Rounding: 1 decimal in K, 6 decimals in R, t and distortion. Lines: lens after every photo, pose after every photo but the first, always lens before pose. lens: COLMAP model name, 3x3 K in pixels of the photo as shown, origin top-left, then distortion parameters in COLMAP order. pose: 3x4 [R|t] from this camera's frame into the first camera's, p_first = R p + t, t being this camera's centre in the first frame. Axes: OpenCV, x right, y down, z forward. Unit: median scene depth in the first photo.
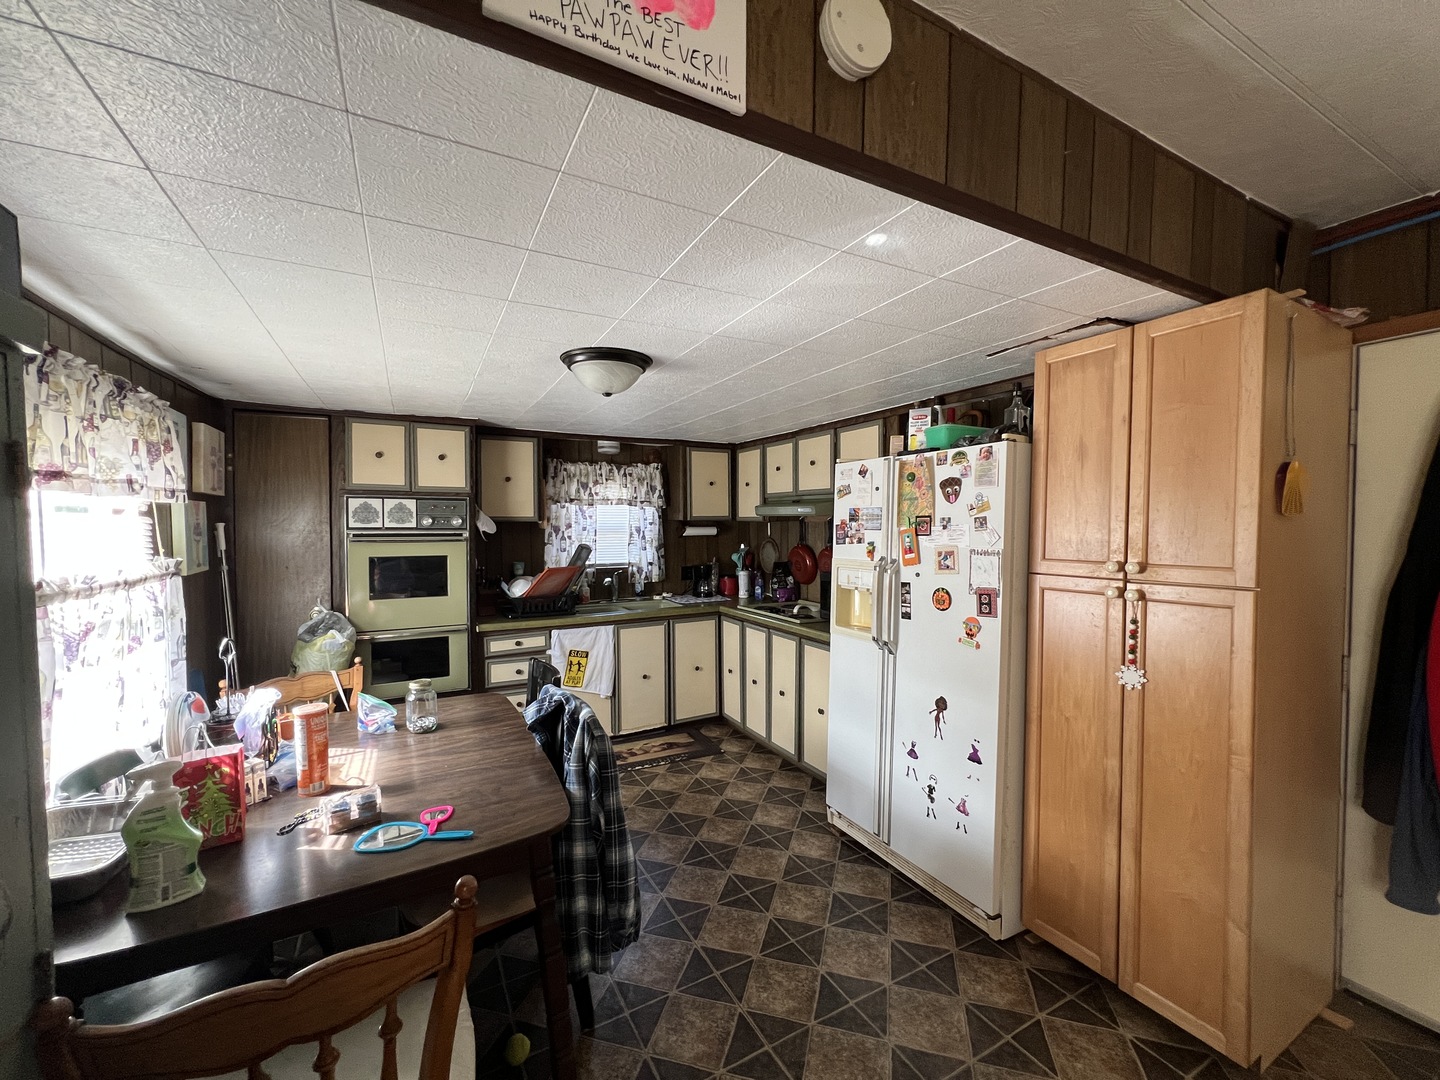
lens RADIAL K [[561.3, 0, 691.6], [0, 561.3, 536.7], [0, 0, 1]] dist [0.007009, -0.000681]
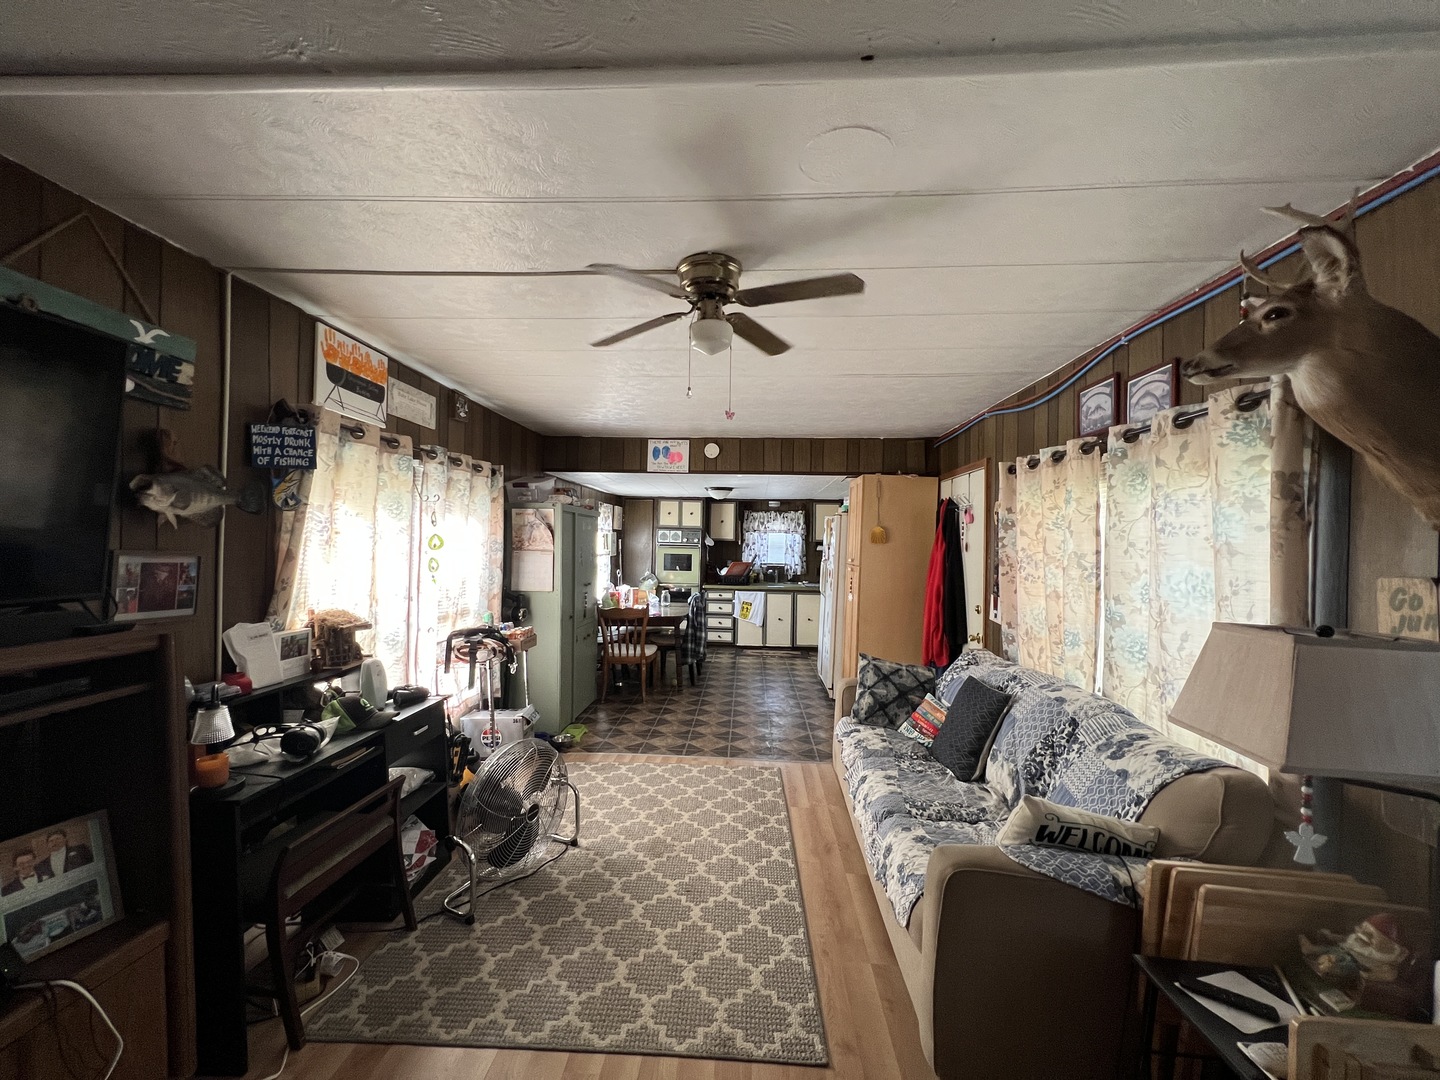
lens RADIAL K [[561.3, 0, 705.8], [0, 561.3, 538.1], [0, 0, 1]] dist [0.007009, -0.000681]
pose [[0.851667, 0.017737, -0.523782, 0.811244], [-0.033664, 0.999215, -0.020901, 0.011511], [0.523000, 0.035433, 0.851596, -0.945294]]
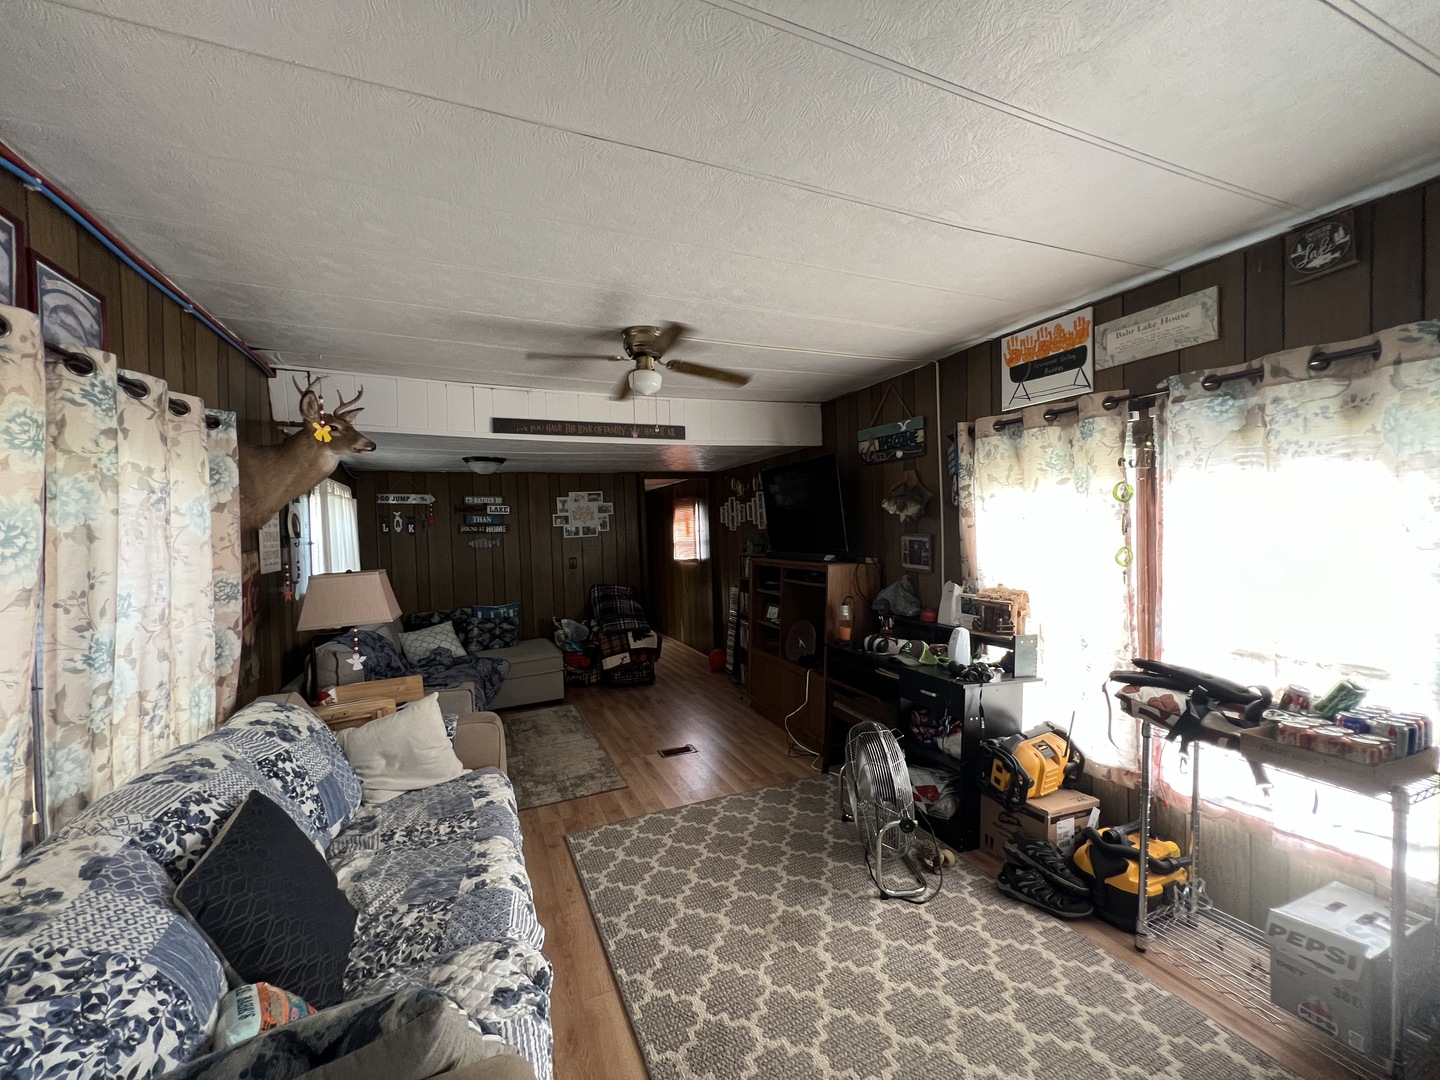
lens RADIAL K [[561.3, 0, 710.4], [0, 561.3, 543.0], [0, 0, 1]] dist [0.007009, -0.000681]
pose [[-0.997551, 0.022779, 0.066130, -0.399040], [0.025391, 0.998920, 0.038923, -0.028028], [-0.065172, 0.040506, -0.997052, 2.609828]]
